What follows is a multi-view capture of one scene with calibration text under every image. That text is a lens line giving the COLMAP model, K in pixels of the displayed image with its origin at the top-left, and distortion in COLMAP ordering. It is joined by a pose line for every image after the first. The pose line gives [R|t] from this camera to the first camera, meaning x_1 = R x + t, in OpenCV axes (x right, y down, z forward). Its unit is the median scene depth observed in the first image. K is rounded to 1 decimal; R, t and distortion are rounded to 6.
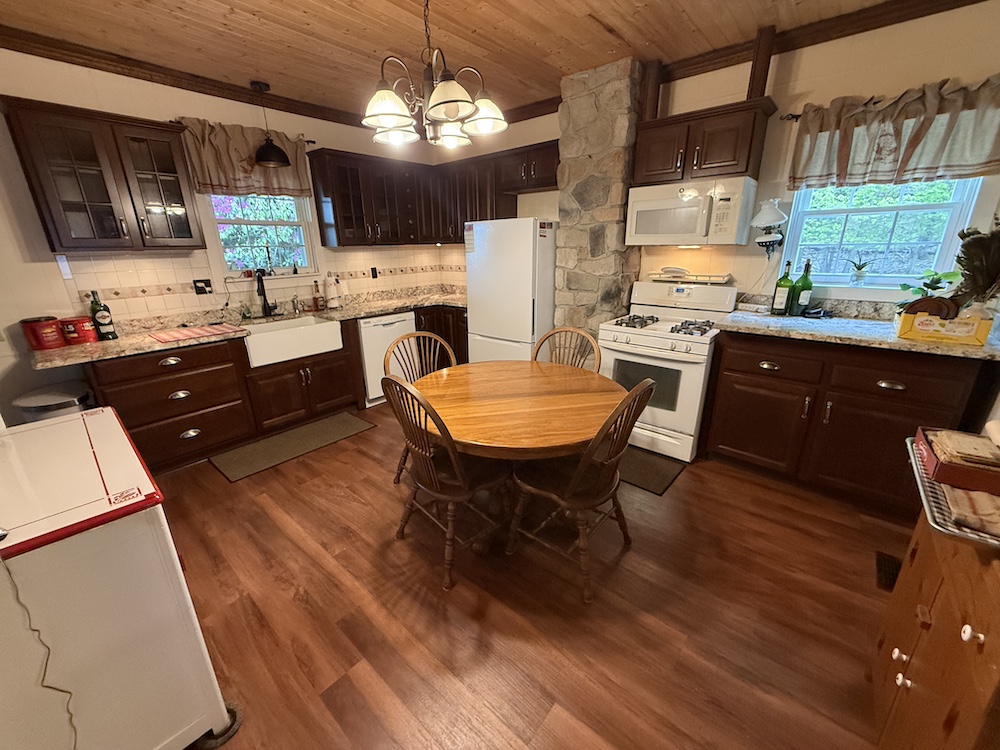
lens RADIAL K [[397.2, 0, 500.6], [0, 397.2, 373.6], [0, 0, 1]] dist [0.000526, 0.000028]
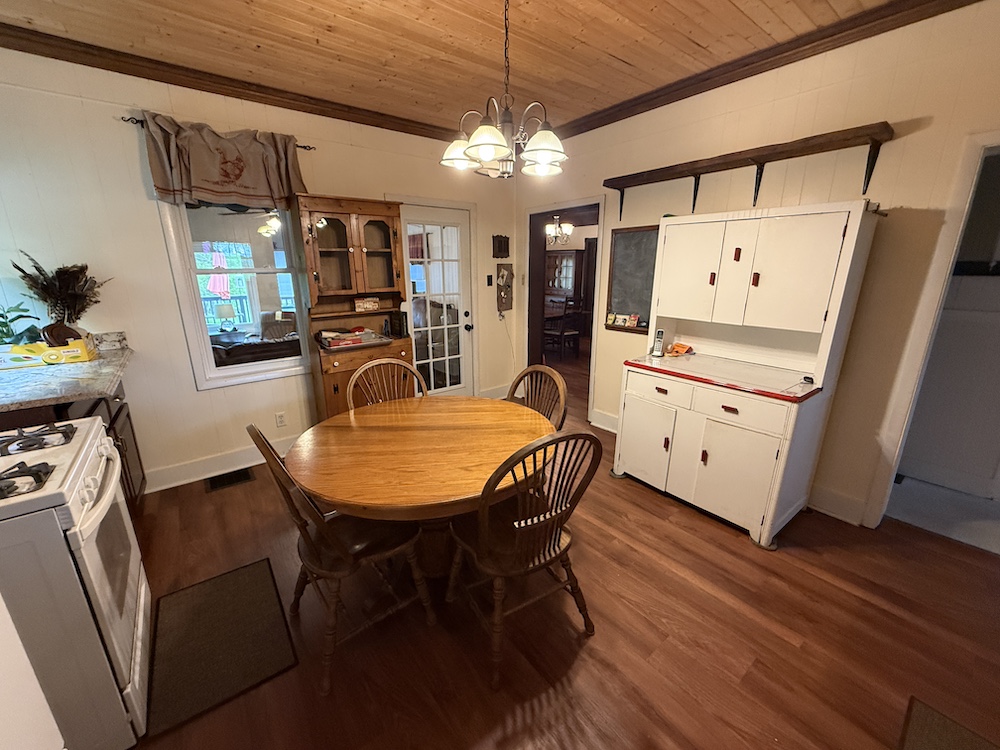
lens RADIAL K [[397.2, 0, 500.1], [0, 397.2, 378.3], [0, 0, 1]] dist [0.000526, 0.000028]
pose [[-0.981085, -0.030975, 0.191085, -0.272904], [0.079777, 0.834696, 0.544901, -0.503758], [-0.176376, 0.549839, -0.816437, 1.574874]]
